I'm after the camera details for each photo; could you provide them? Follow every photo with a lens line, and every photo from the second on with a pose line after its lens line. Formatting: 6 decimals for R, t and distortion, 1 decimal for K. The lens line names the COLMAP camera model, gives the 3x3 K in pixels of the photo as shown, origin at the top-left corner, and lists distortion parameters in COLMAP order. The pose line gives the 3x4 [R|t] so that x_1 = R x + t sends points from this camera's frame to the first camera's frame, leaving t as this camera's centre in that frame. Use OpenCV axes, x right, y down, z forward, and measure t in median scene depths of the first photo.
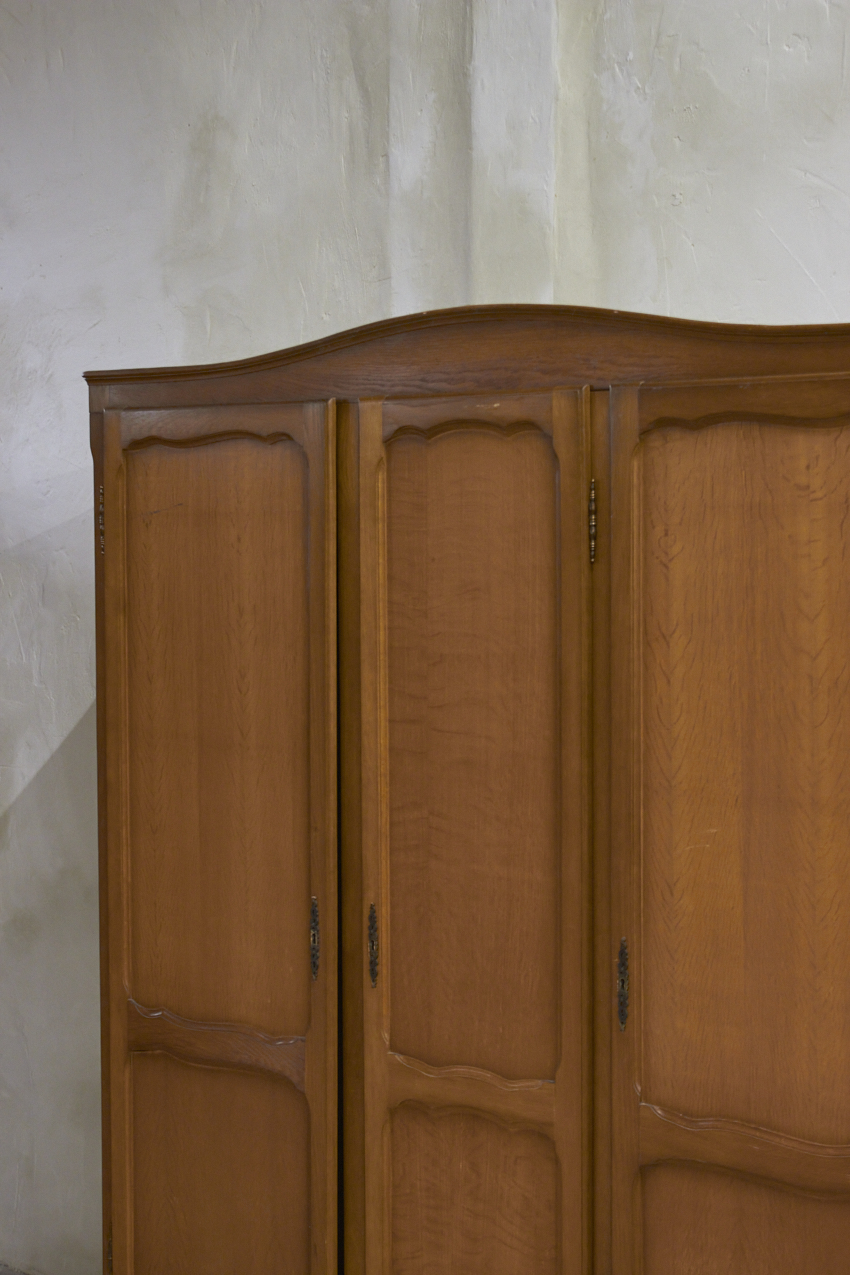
lens RADIAL K [[2099.1, 0, 432.7], [0, 2099.1, 651.3], [0, 0, 1]] dist [-0.013157, 0.162190]
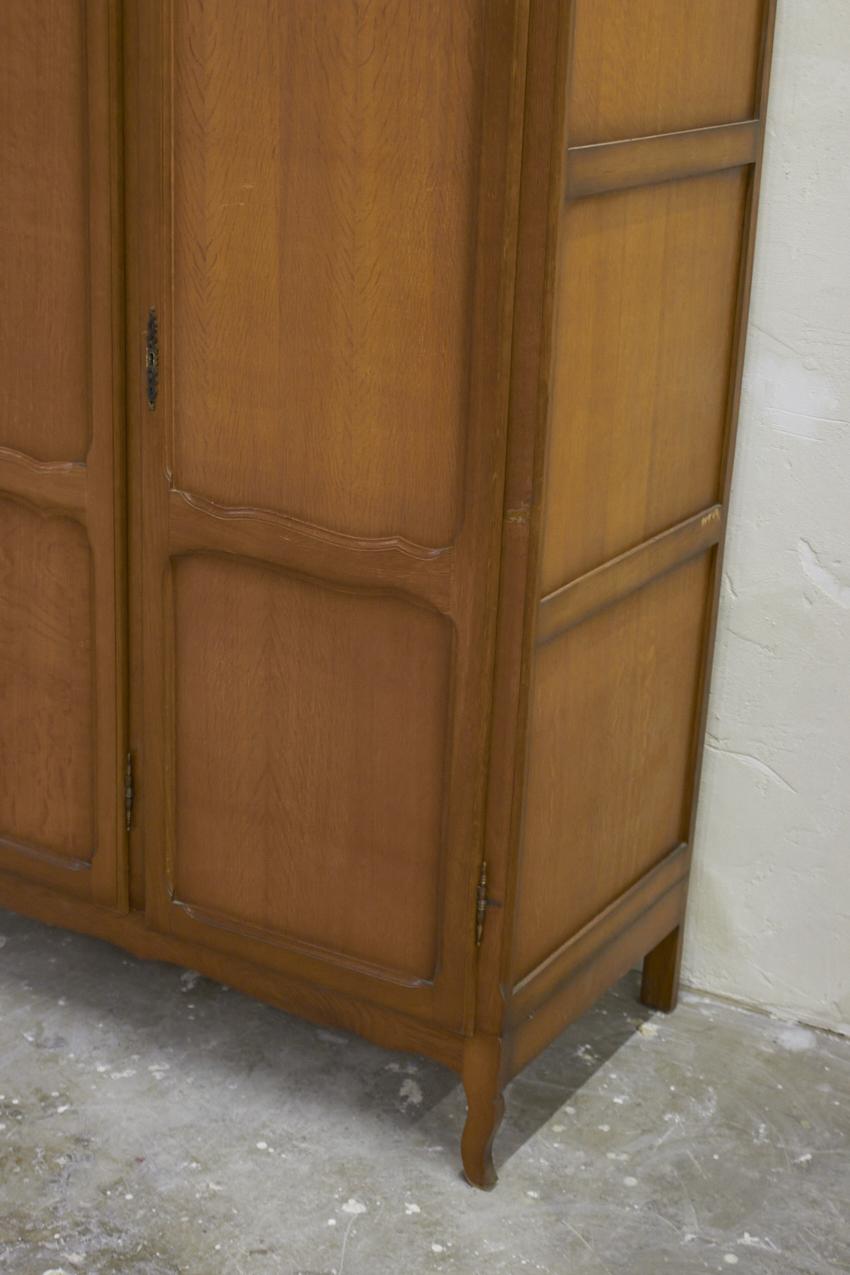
lens RADIAL K [[1980.9, 0, 428.9], [0, 1980.9, 649.0], [0, 0, 1]] dist [-0.019460, 0.041909]
pose [[0.993689, 0.011177, 0.111609, 0.107337], [-0.042865, 0.957341, 0.285765, 0.028164], [-0.103654, -0.288746, 0.951778, 0.135745]]
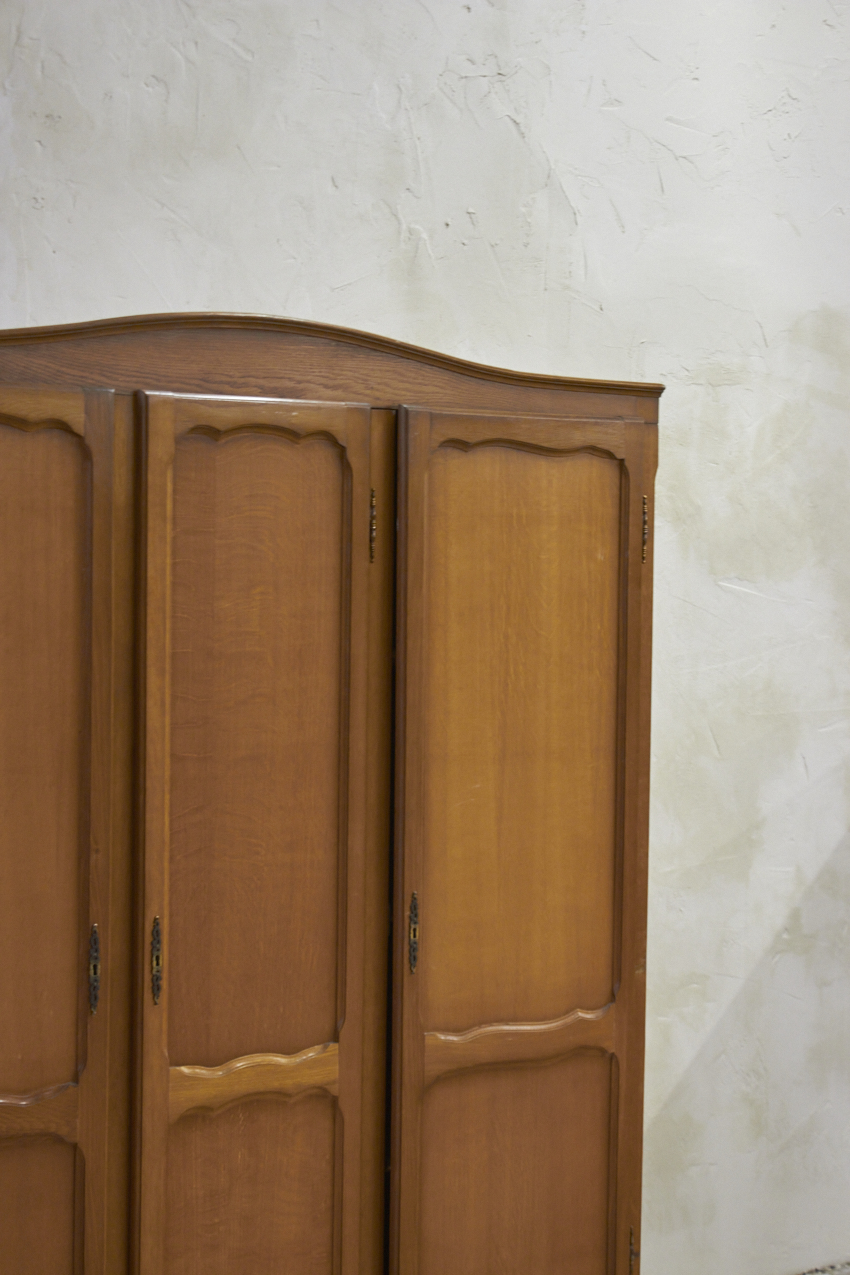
lens RADIAL K [[2252.2, 0, 427.5], [0, 2252.2, 652.7], [0, 0, 1]] dist [0.002888, 0.198714]
pose [[0.288590, -0.037721, 0.956709, -0.999105], [0.043393, 0.998712, 0.026288, -0.023353], [-0.956469, 0.033928, 0.289855, 0.590183]]
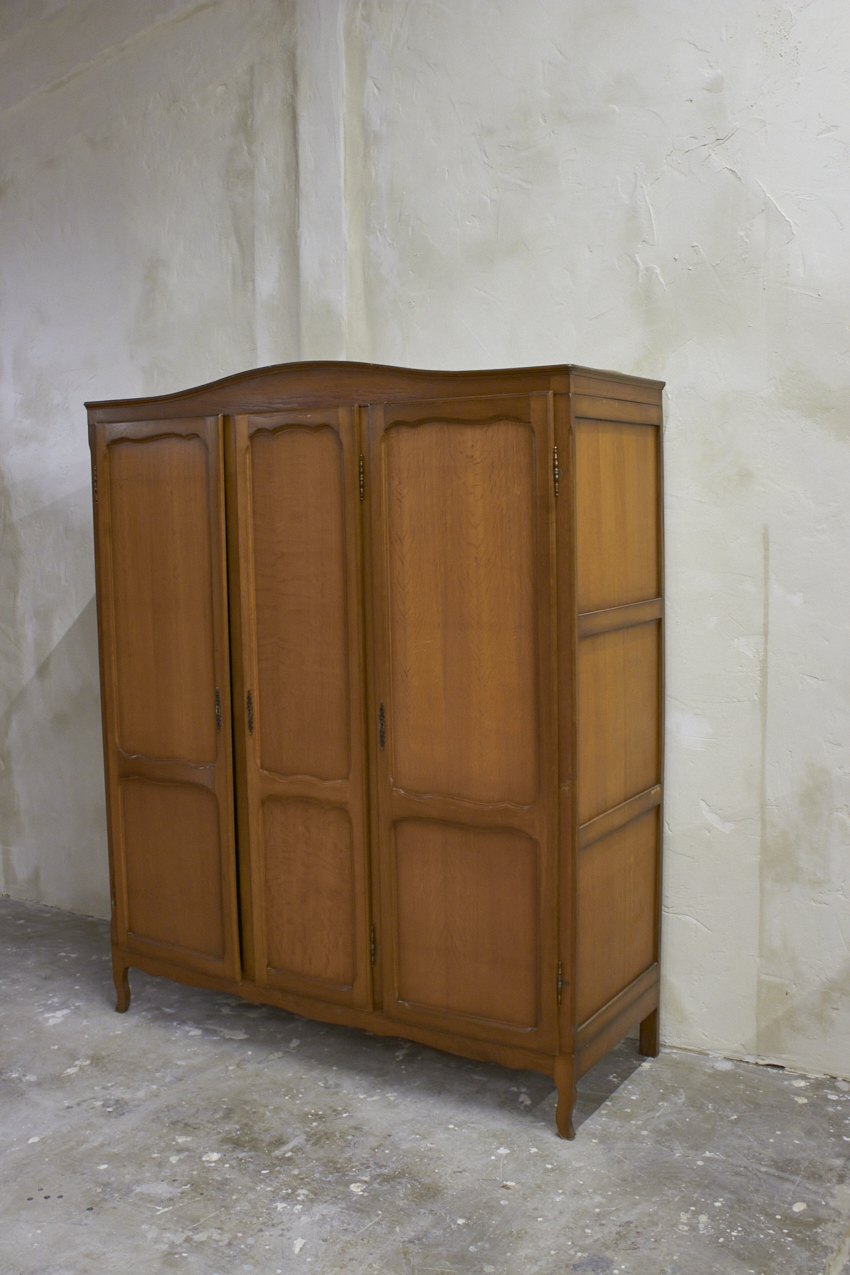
lens RADIAL K [[1270.2, 0, 419.2], [0, 1270.2, 646.0], [0, 0, 1]] dist [-0.141722, 0.166045]
pose [[0.996195, -0.022166, 0.084289, 0.027670], [0.017739, 0.998442, 0.052903, 0.026403], [-0.085330, -0.051206, 0.995036, -0.116850]]
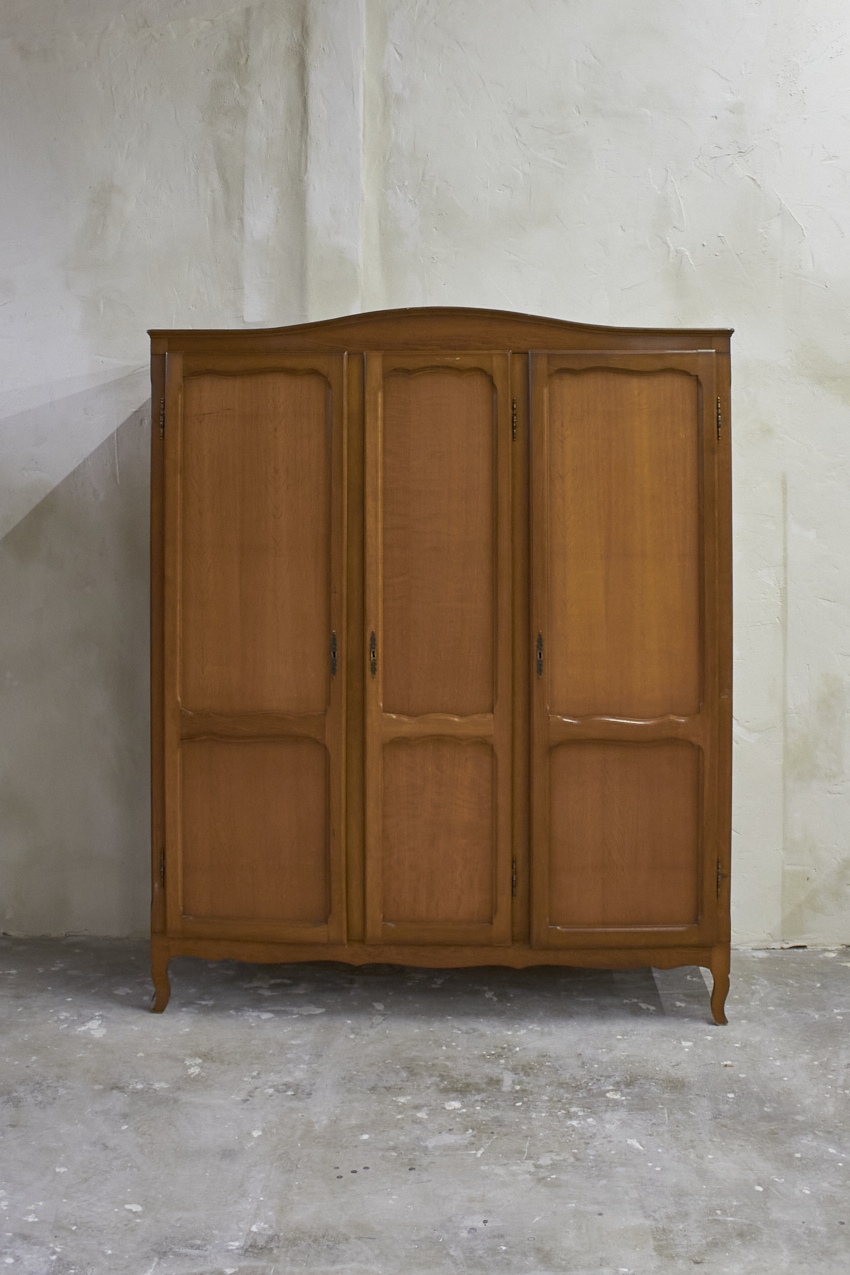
lens RADIAL K [[1421.0, 0, 439.0], [0, 1421.0, 444.9], [0, 0, 1]] dist [-0.162501, 0.143563]
pose [[0.824485, 0.021556, 0.565474, -0.687563], [0.030412, 0.996142, -0.082316, 0.064304], [-0.565066, 0.085065, 0.820648, -0.043415]]
